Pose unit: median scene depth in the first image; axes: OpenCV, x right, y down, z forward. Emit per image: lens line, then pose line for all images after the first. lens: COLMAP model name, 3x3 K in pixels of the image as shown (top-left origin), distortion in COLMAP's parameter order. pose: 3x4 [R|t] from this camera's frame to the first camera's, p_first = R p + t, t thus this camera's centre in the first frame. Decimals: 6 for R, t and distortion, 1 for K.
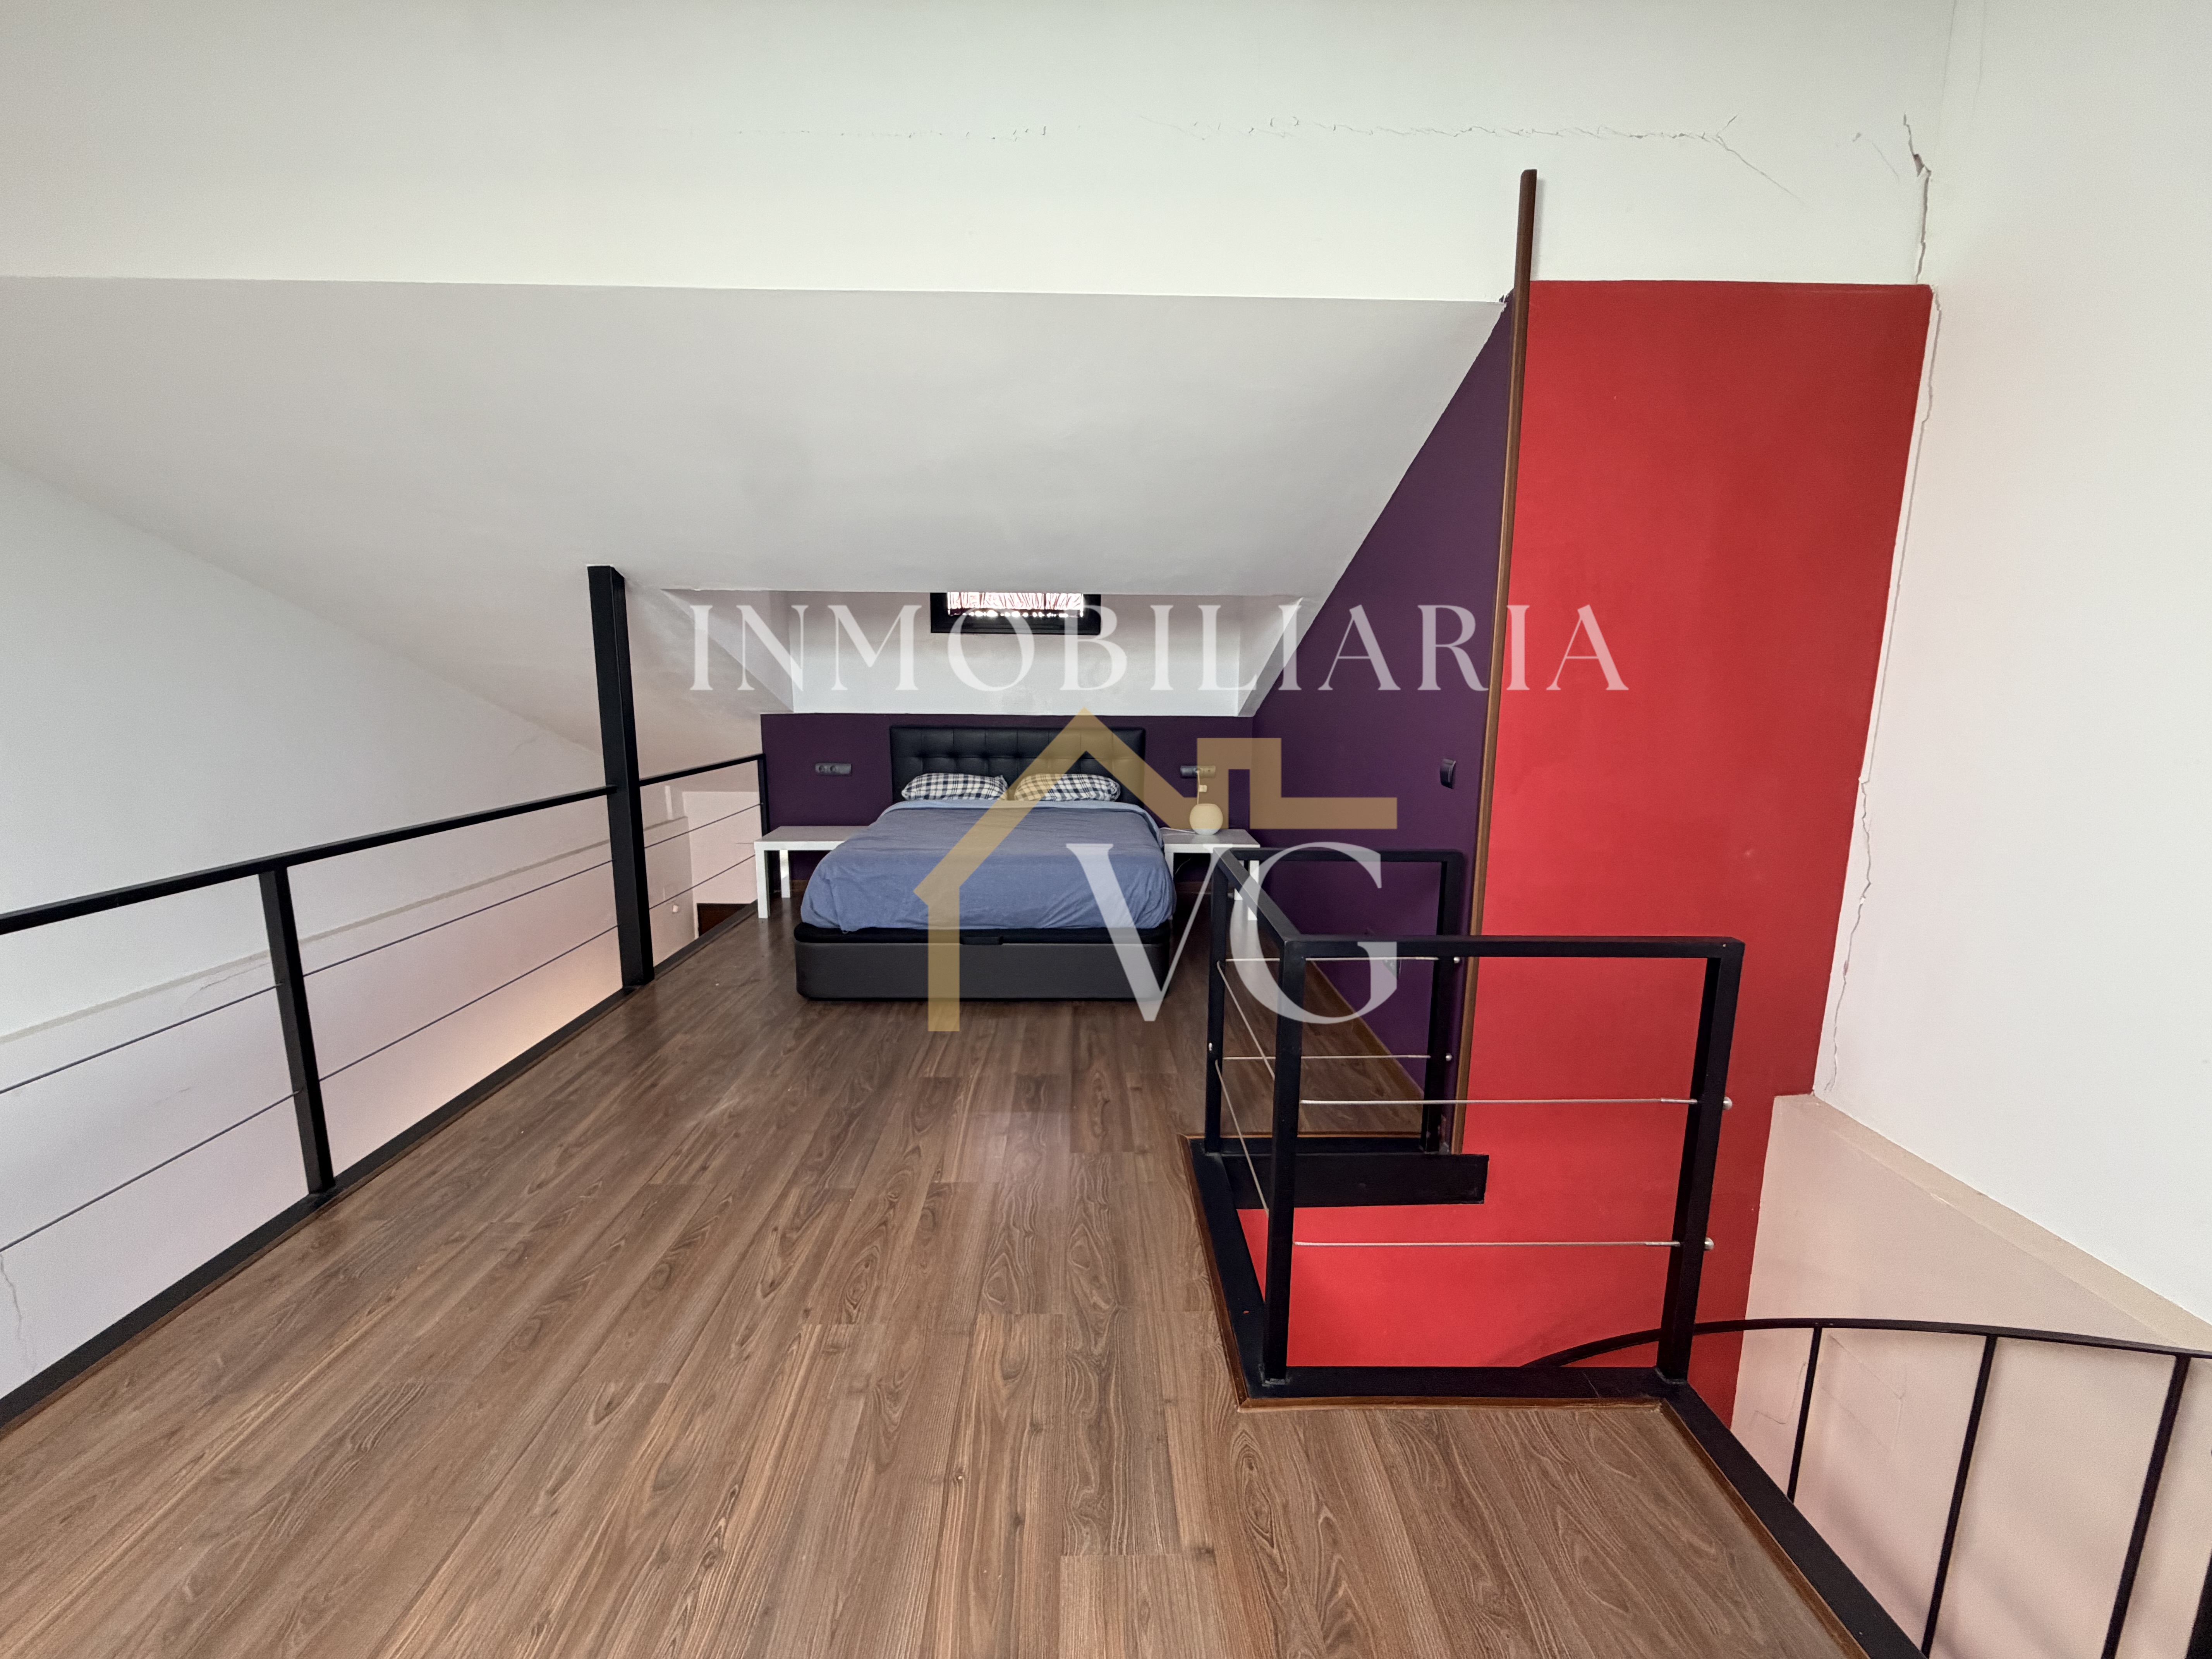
lens RADIAL K [[884.3, 0, 1106.2], [0, 884.3, 828.8], [0, 0, 1]] dist [0.000351, 0.000195]
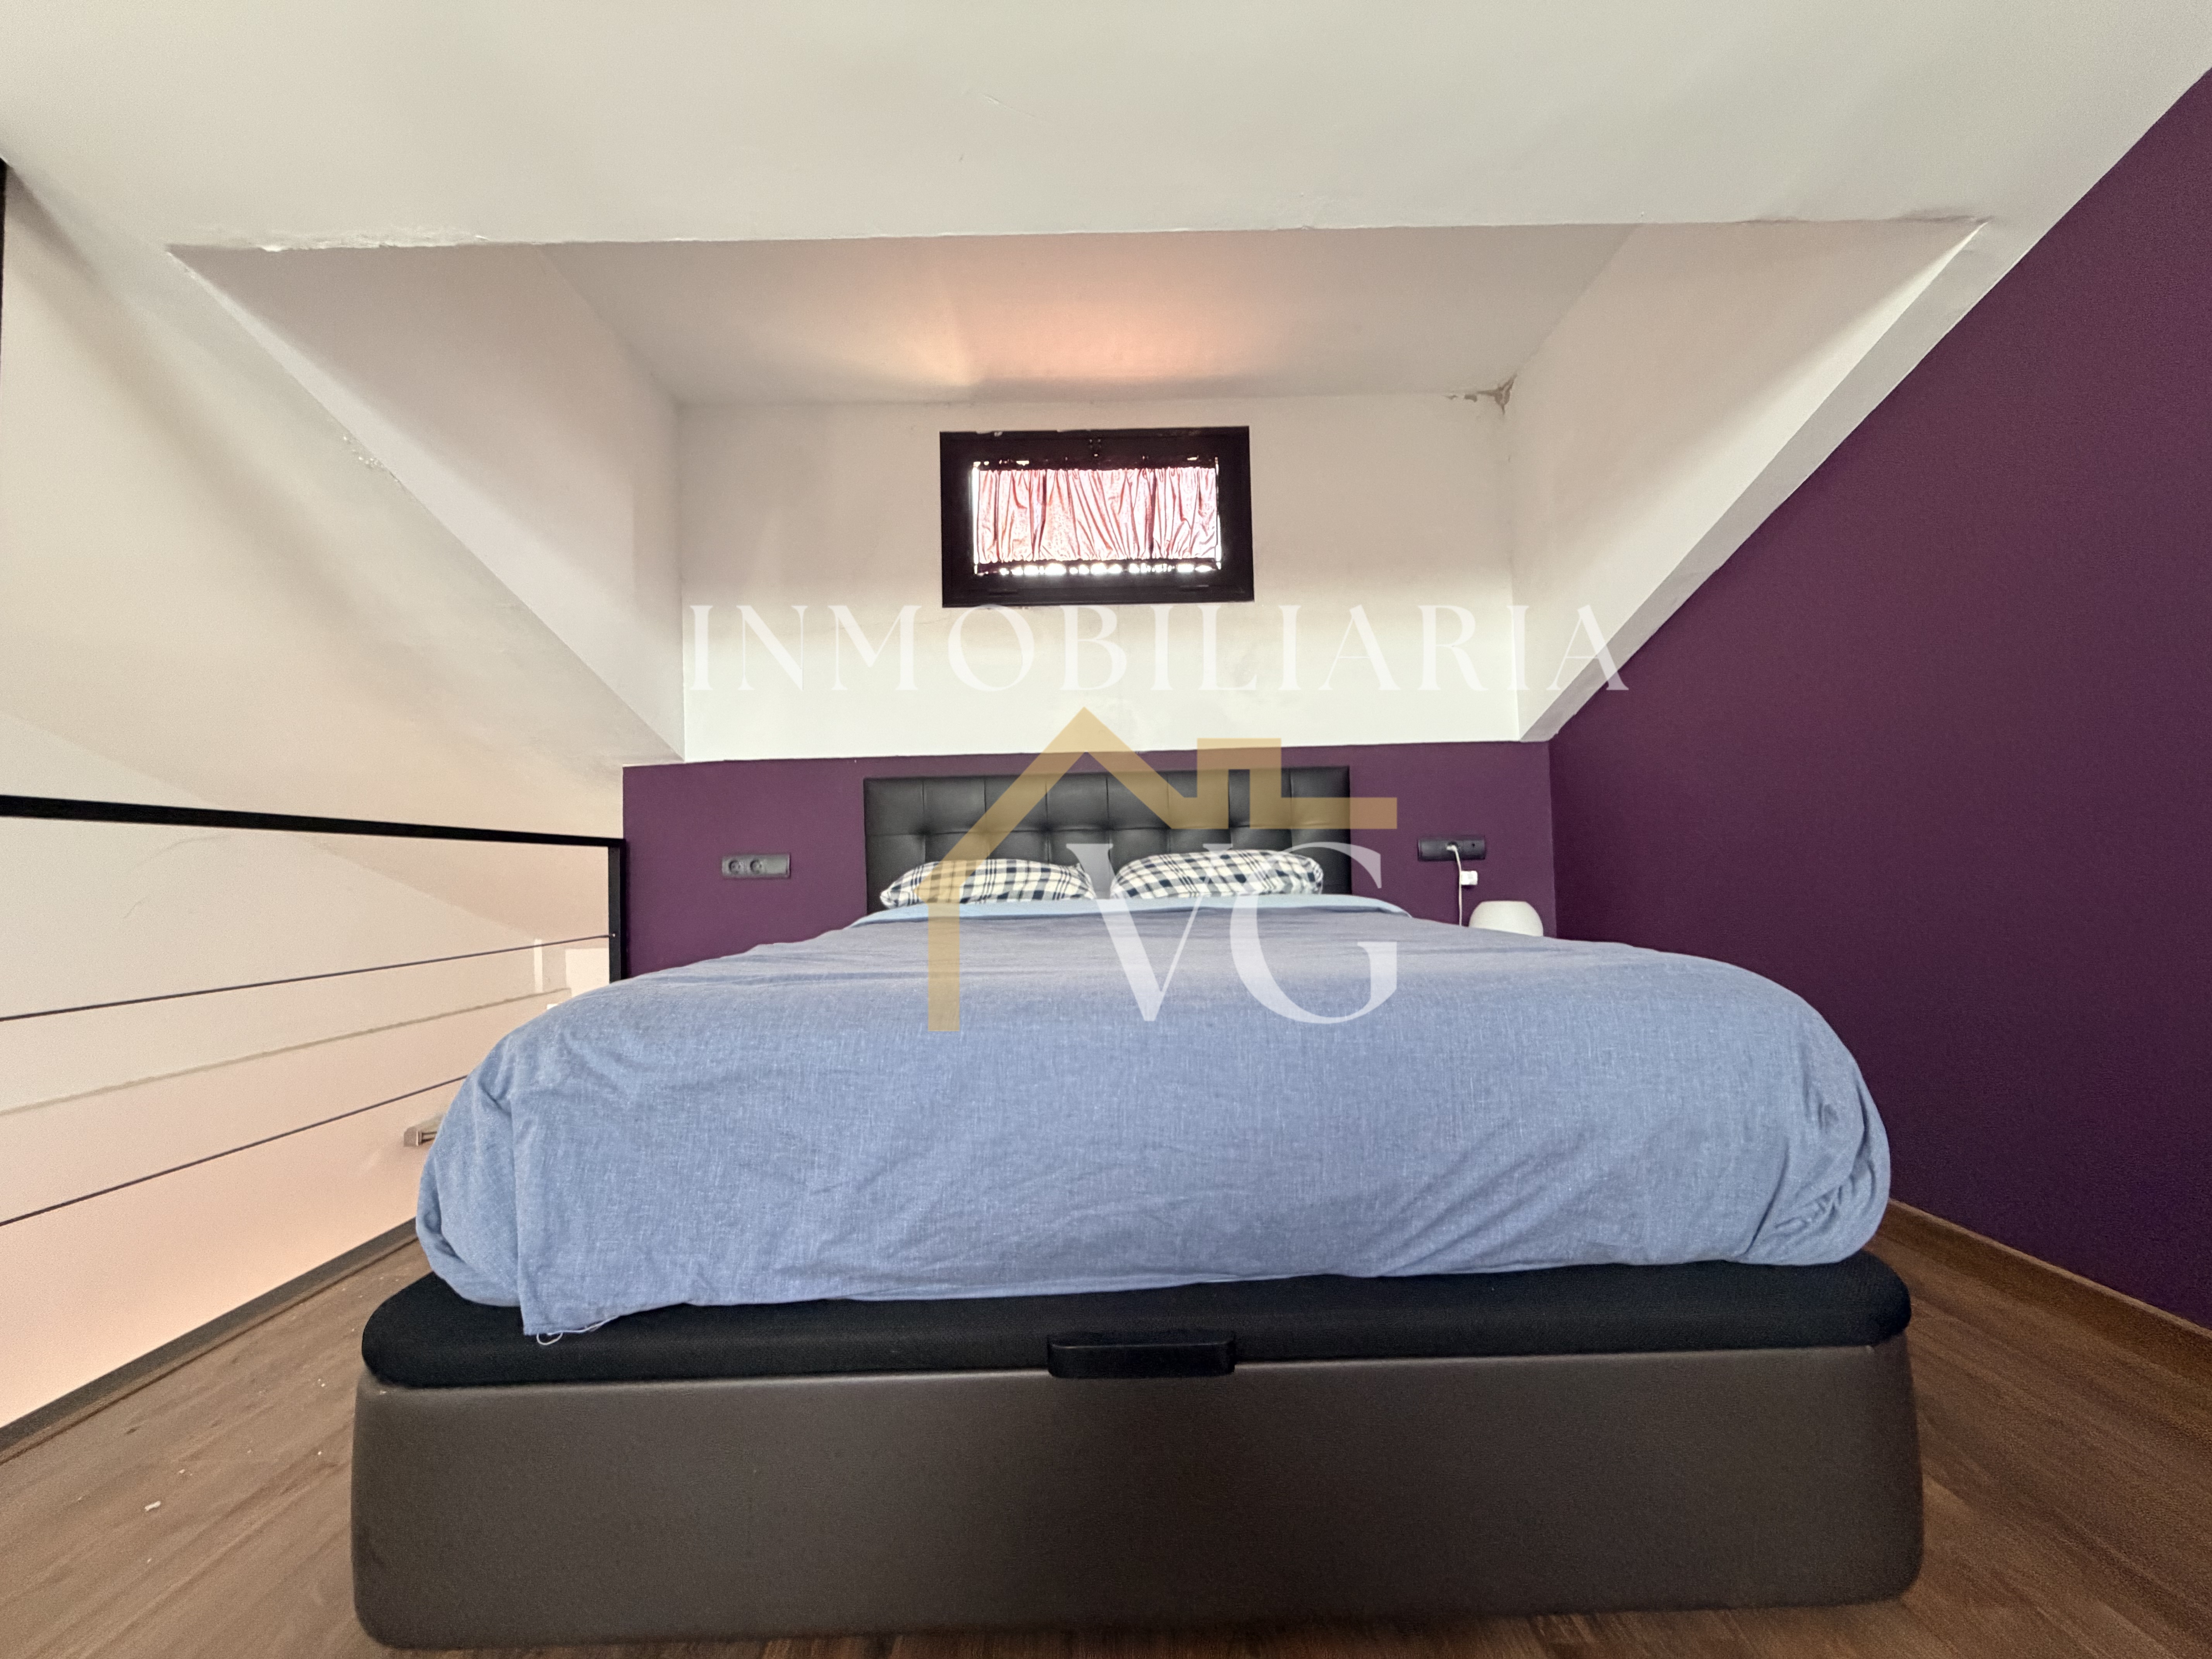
lens RADIAL K [[884.3, 0, 1102.8], [0, 884.3, 822.4], [0, 0, 1]] dist [0.000351, 0.000195]
pose [[0.999193, -0.036440, -0.016876, -0.098014], [0.031953, 0.975979, -0.215508, 0.027989], [0.024324, 0.214795, 0.976356, 0.511727]]
